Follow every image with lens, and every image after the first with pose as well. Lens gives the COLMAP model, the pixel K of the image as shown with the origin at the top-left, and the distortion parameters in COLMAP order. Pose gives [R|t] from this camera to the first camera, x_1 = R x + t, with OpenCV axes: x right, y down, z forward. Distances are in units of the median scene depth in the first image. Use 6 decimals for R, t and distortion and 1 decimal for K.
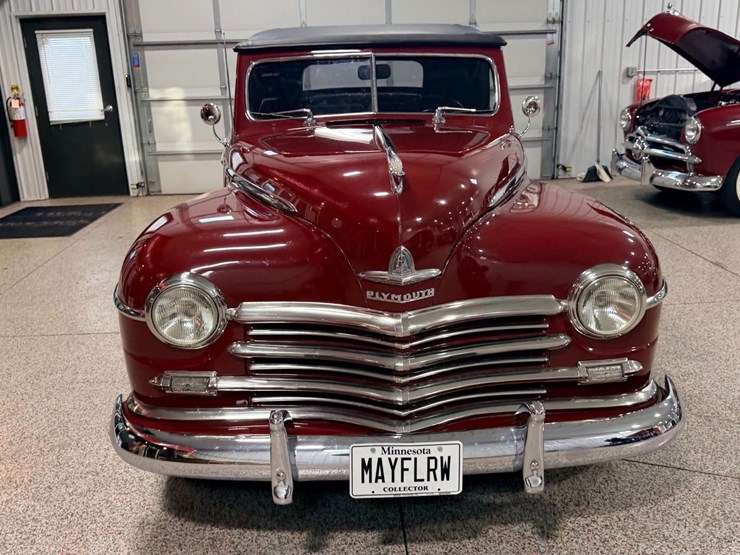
lens RADIAL K [[530.7, 0, 372.3], [0, 530.7, 278.9], [0, 0, 1]] dist [0.007573, -0.016521]
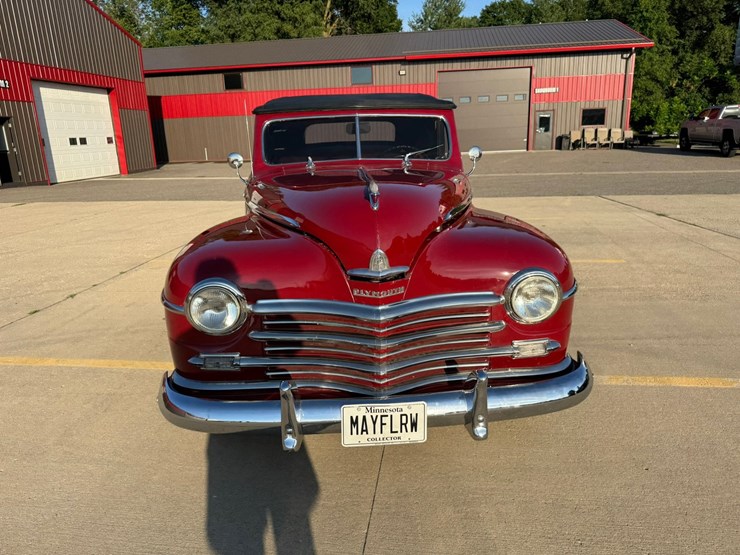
lens RADIAL K [[530.7, 0, 366.6], [0, 530.7, 282.8], [0, 0, 1]] dist [0.007573, -0.016521]
pose [[0.999220, -0.010915, 0.037959, -0.026887], [0.009305, 0.999060, 0.042332, -0.048827], [-0.038385, -0.041946, 0.998382, -0.304385]]
